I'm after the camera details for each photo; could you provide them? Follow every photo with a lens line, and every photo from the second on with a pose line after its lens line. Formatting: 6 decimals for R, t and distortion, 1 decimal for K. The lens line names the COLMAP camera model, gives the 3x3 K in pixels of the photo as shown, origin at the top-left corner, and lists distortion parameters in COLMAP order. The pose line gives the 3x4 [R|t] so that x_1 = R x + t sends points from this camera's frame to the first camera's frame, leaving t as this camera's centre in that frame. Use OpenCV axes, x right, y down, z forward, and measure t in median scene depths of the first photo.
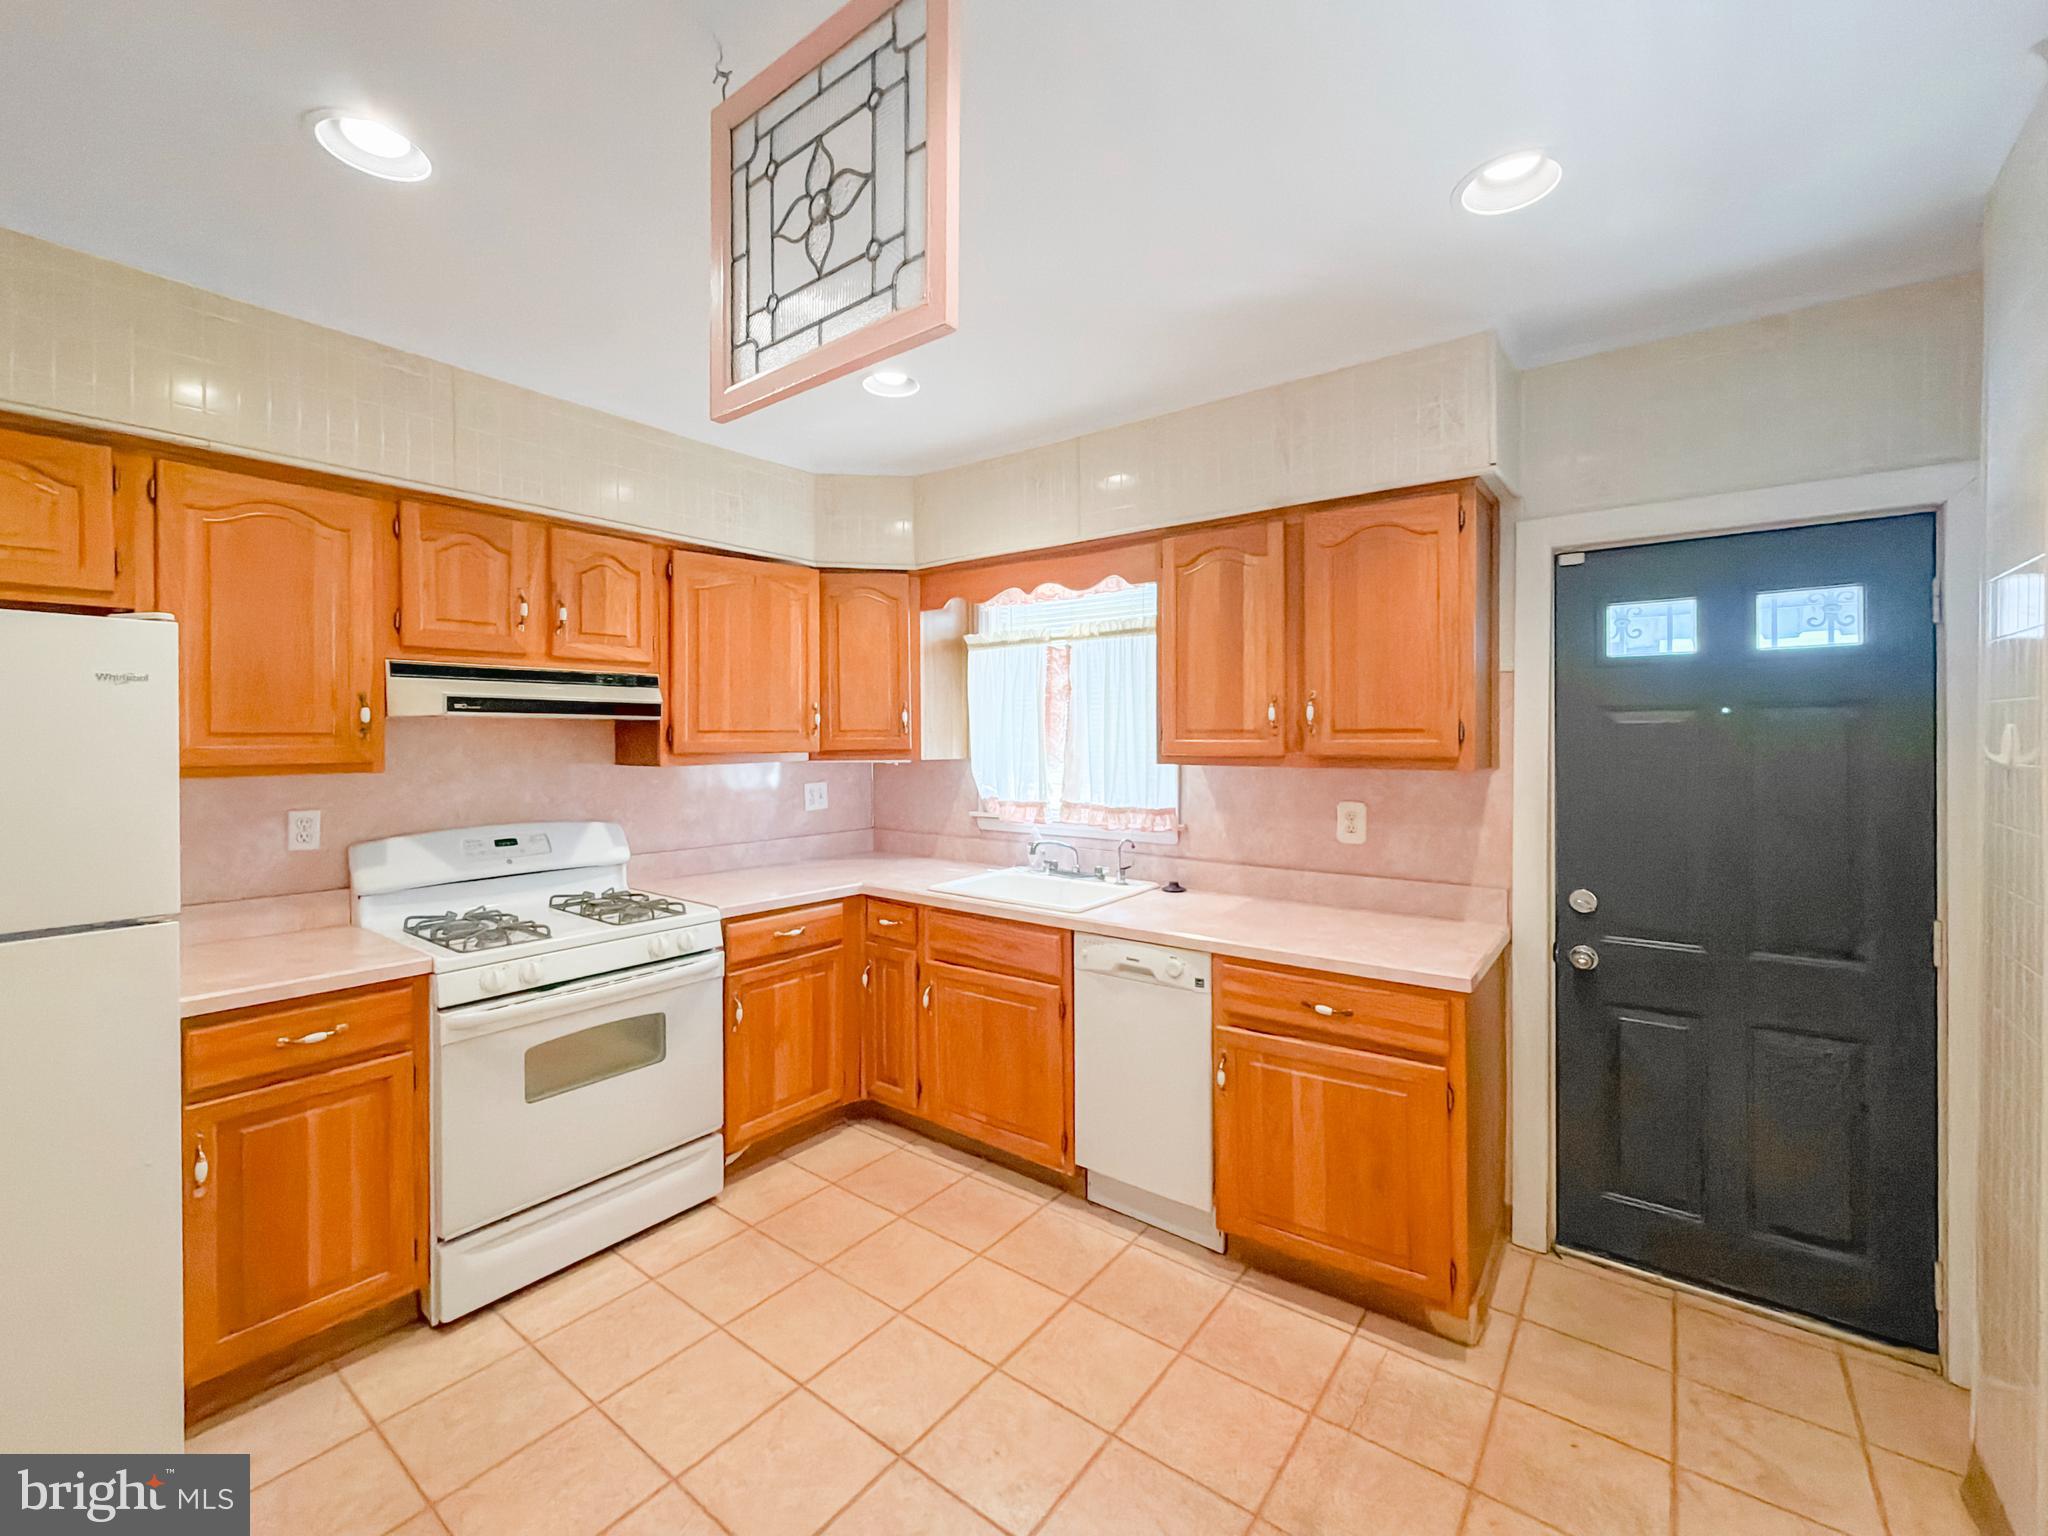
lens RADIAL K [[848.4, 0, 1025.1], [0, 848.4, 740.1], [0, 0, 1]] dist [-0.000126, 0.000043]
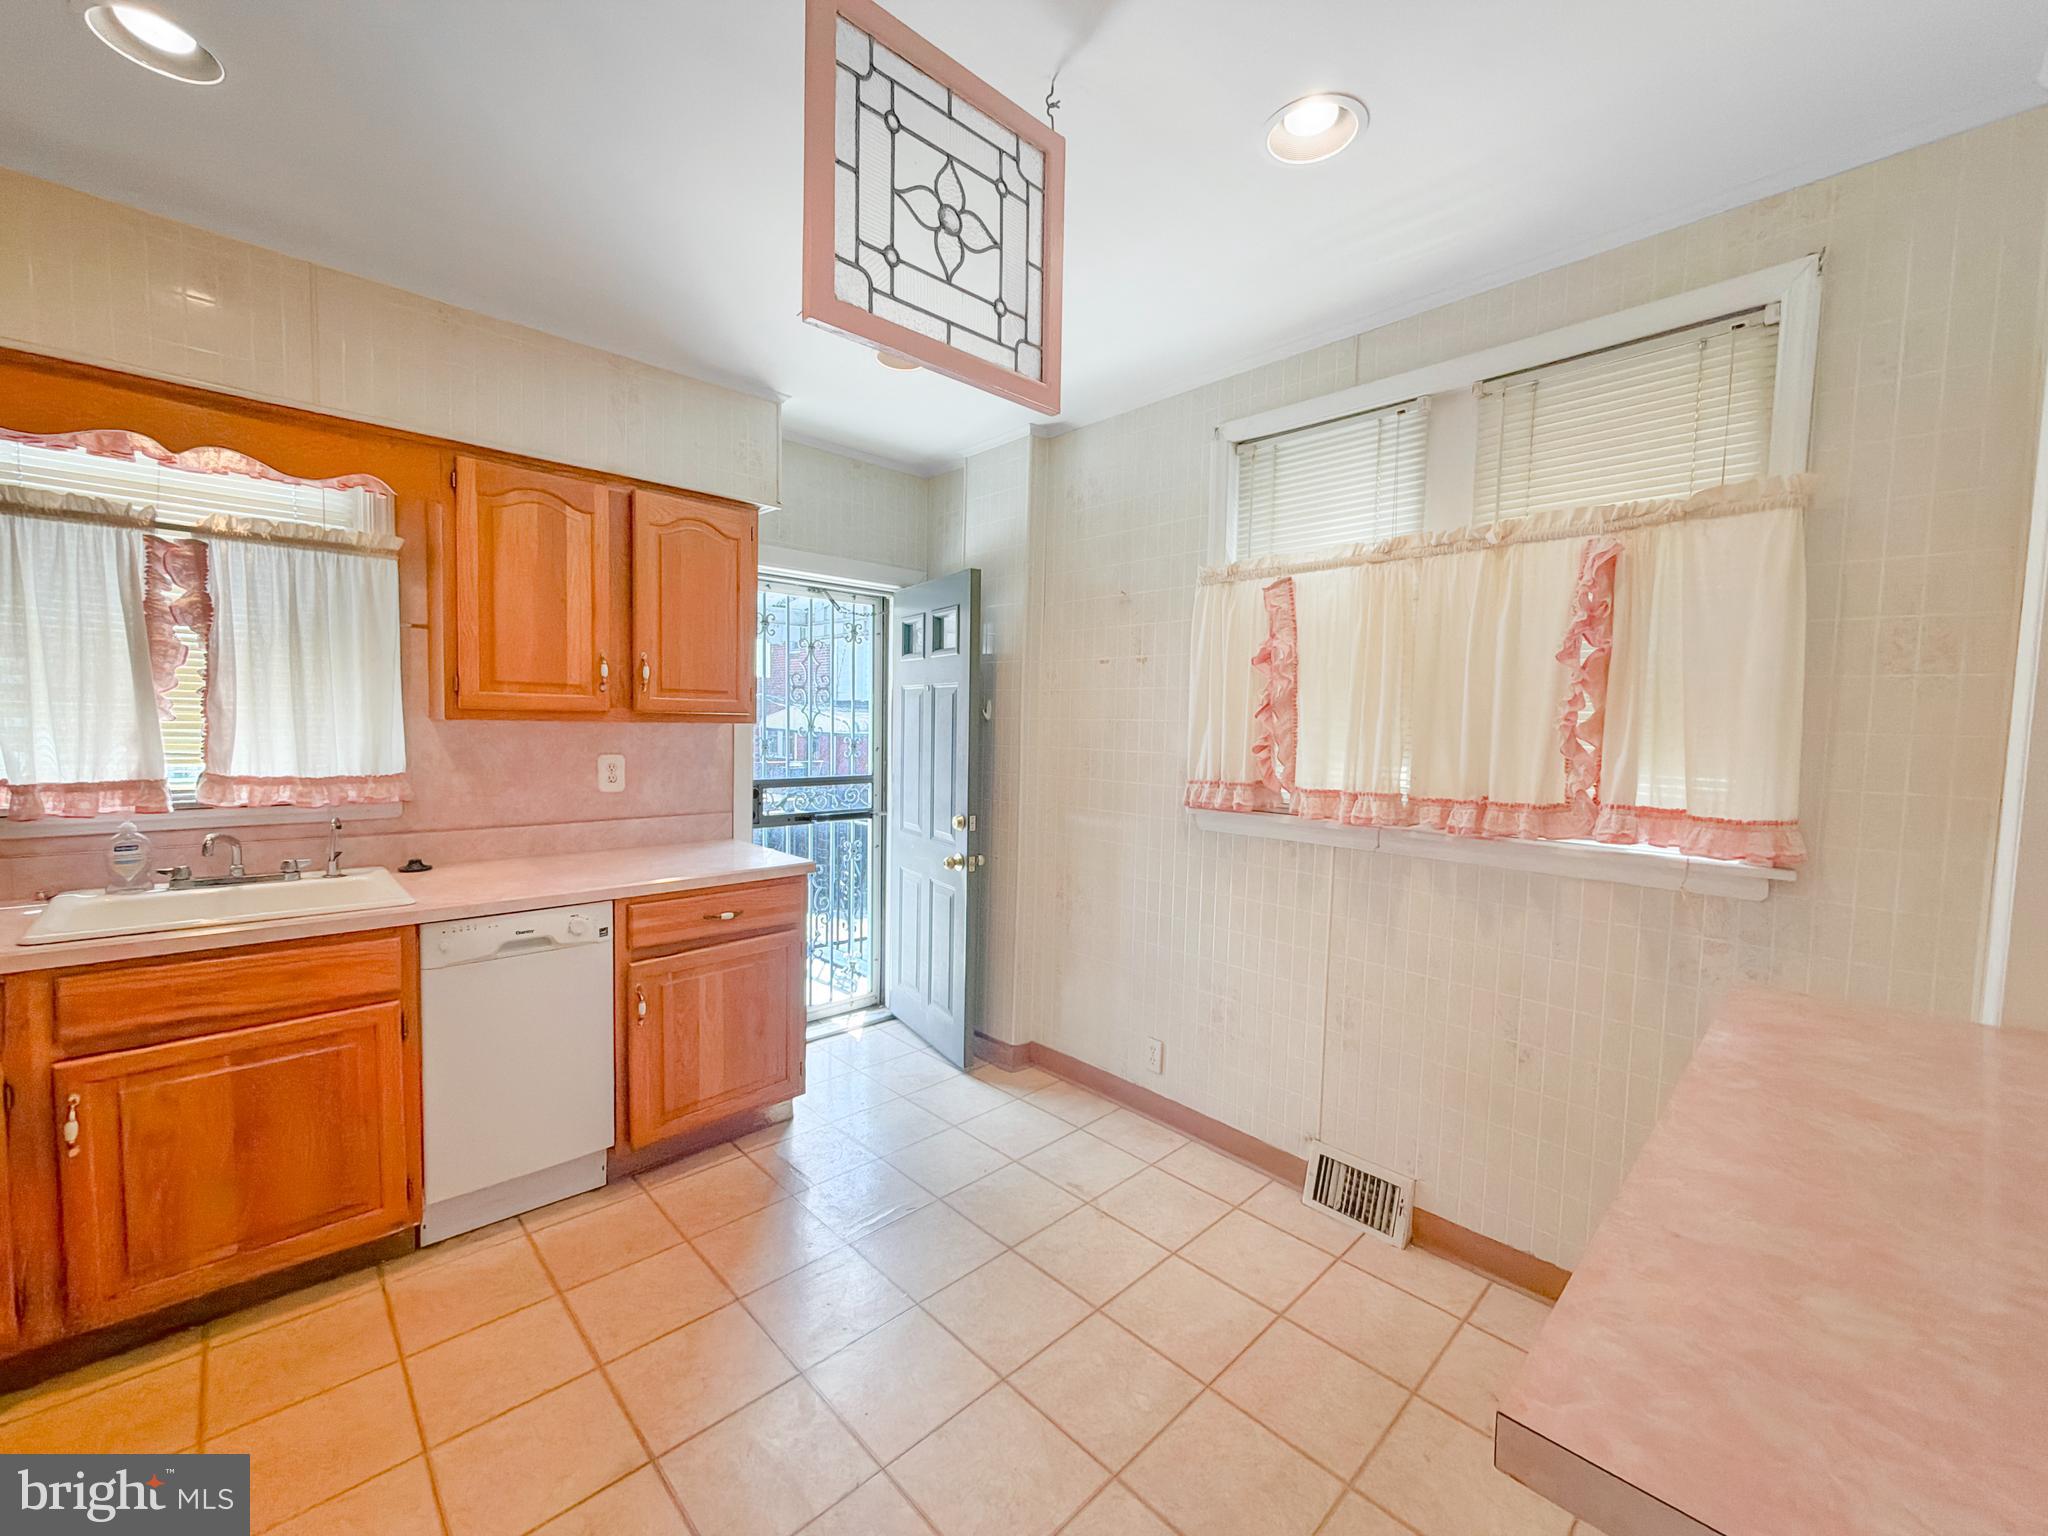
lens RADIAL K [[827.1, 0, 1024.0], [0, 827.1, 768.0], [0, 0, 1]] dist [-0.004862, -0.000290]
pose [[0.155150, -0.051463, 0.986550, -0.645787], [-0.016021, 0.998380, 0.054599, 0.025517], [-0.987761, -0.024276, 0.154074, 0.332839]]
